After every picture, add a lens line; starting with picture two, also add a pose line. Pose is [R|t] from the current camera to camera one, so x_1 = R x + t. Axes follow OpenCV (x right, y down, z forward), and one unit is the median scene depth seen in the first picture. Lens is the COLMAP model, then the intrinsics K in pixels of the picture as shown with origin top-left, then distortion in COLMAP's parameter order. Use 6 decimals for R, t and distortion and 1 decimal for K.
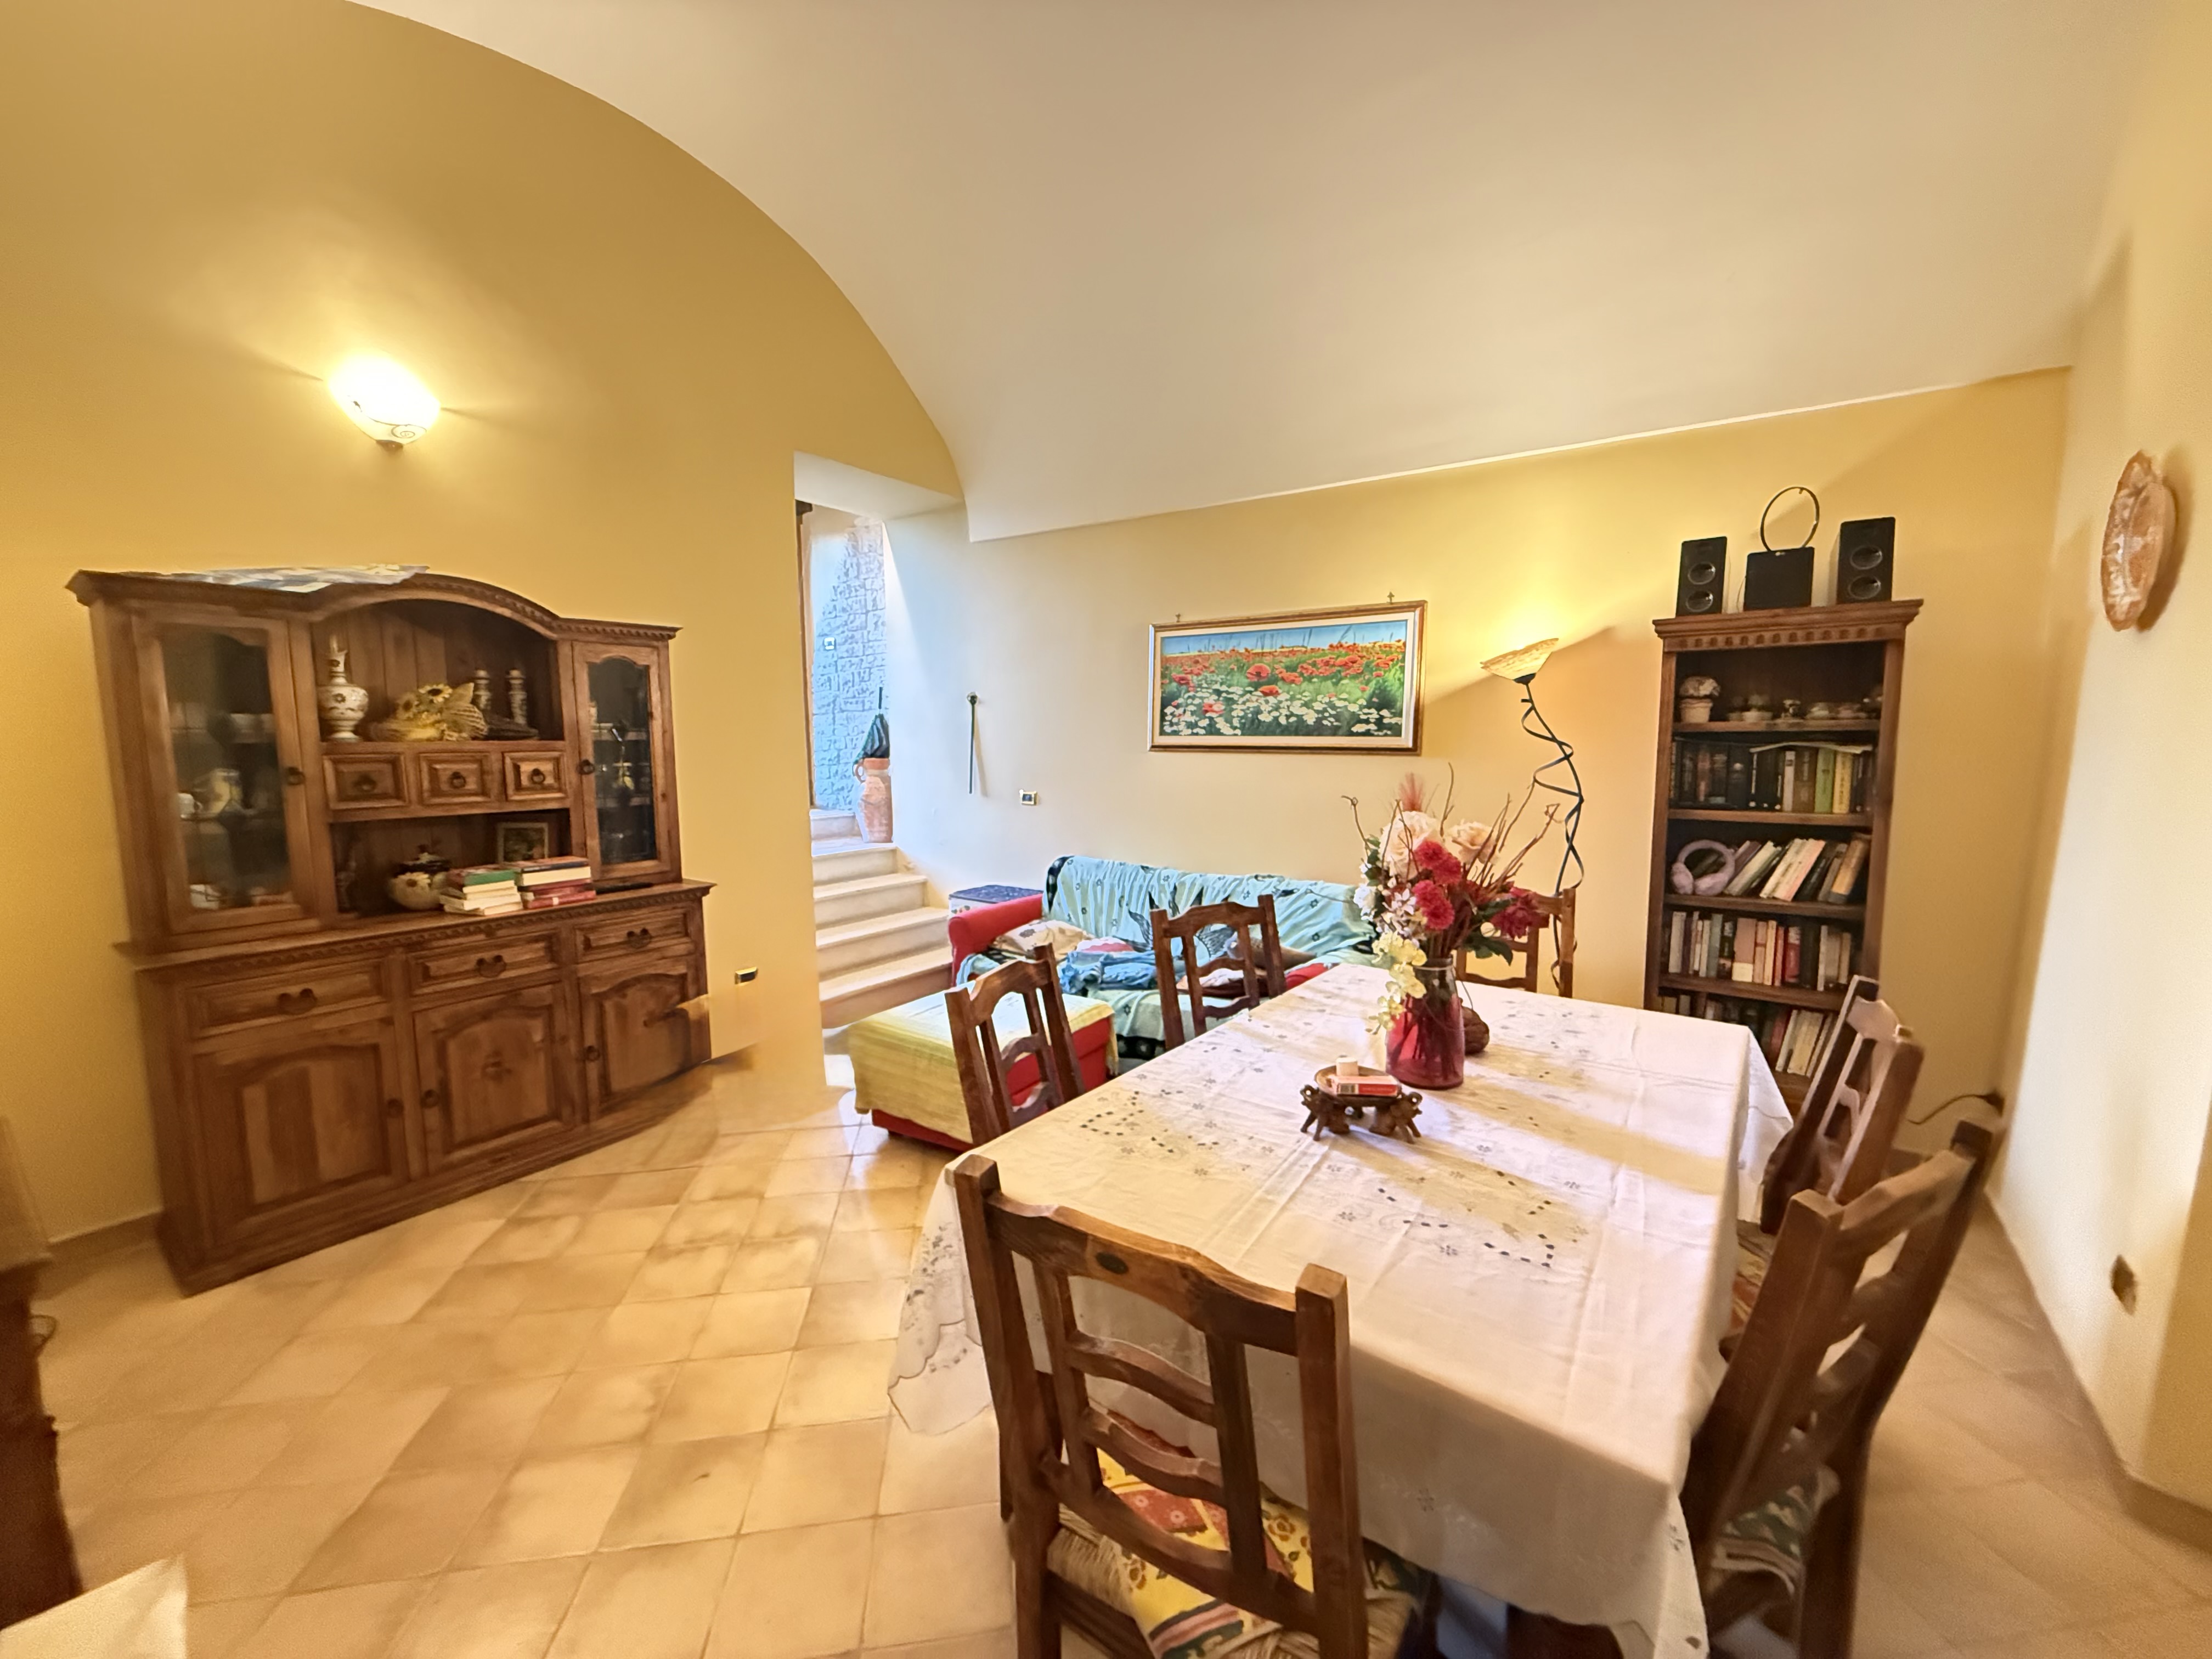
lens RADIAL K [[876.4, 0, 1103.3], [0, 876.4, 829.4], [0, 0, 1]] dist [0.000774, 0.000199]
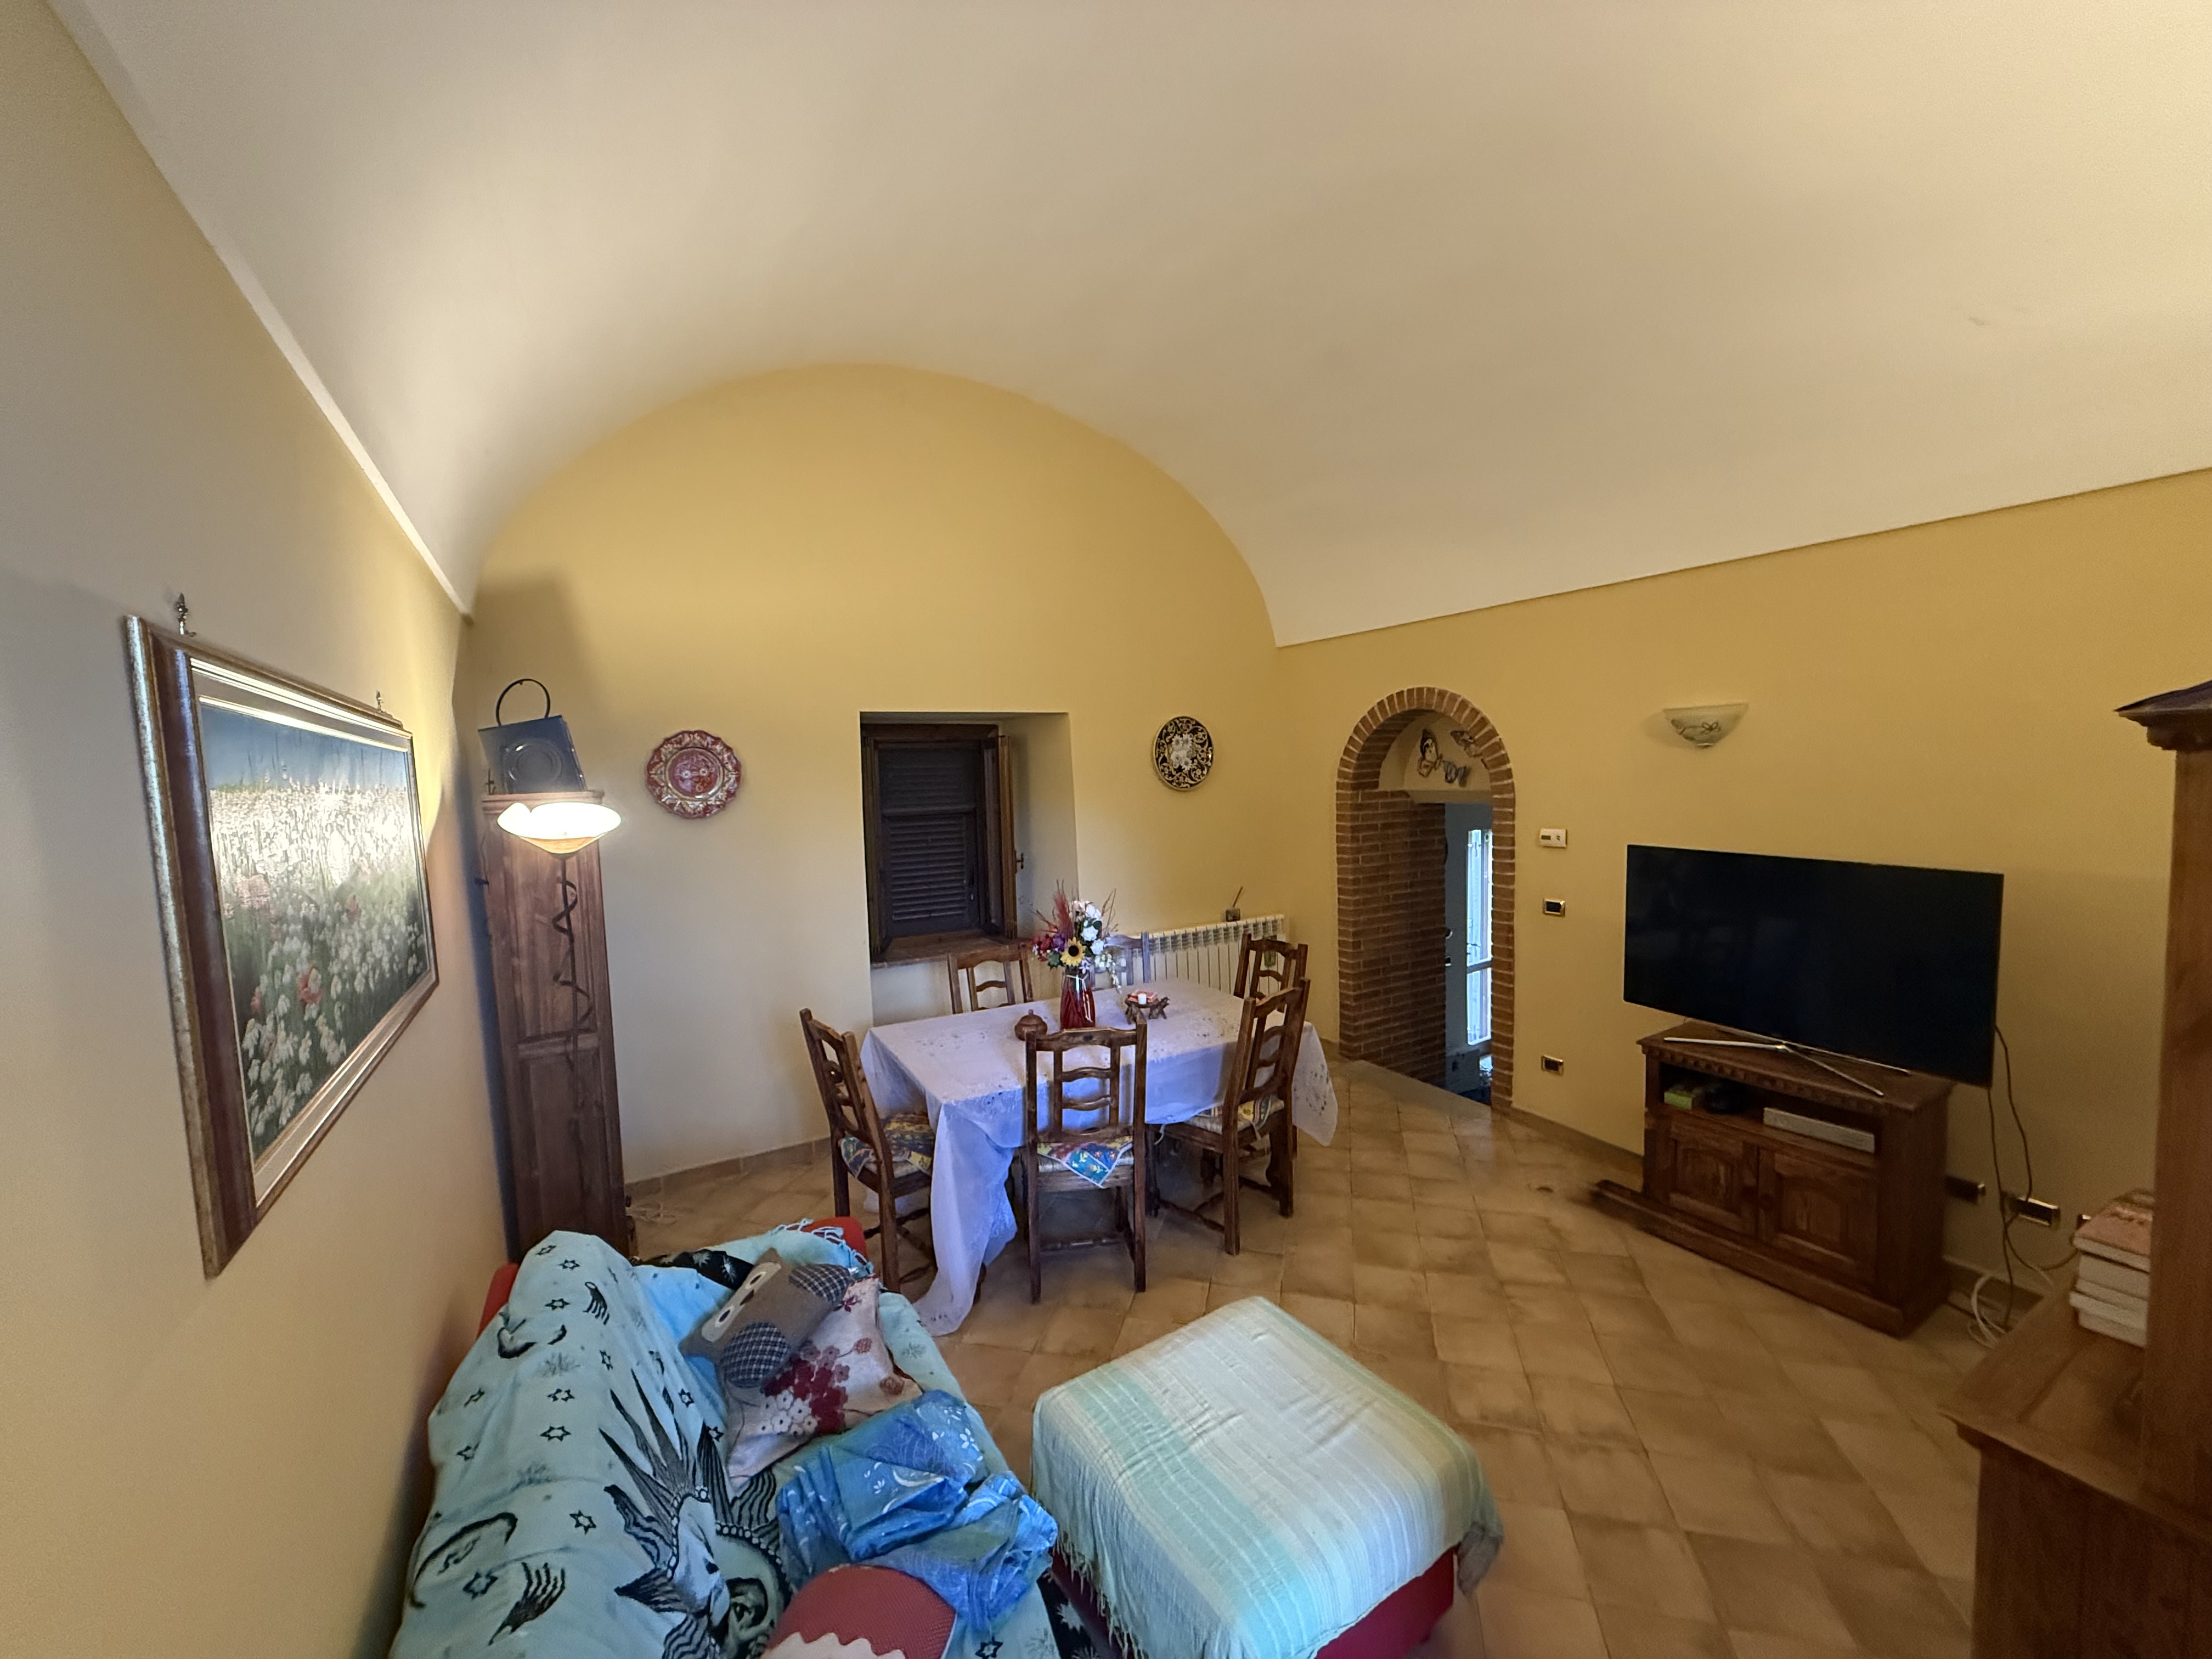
lens RADIAL K [[876.4, 0, 1103.3], [0, 876.4, 829.4], [0, 0, 1]] dist [0.000774, 0.000199]
pose [[-0.918630, 0.000114, 0.395118, -0.253611], [0.070714, 0.983902, 0.164124, -0.266195], [-0.388738, 0.178710, -0.903850, 1.404498]]
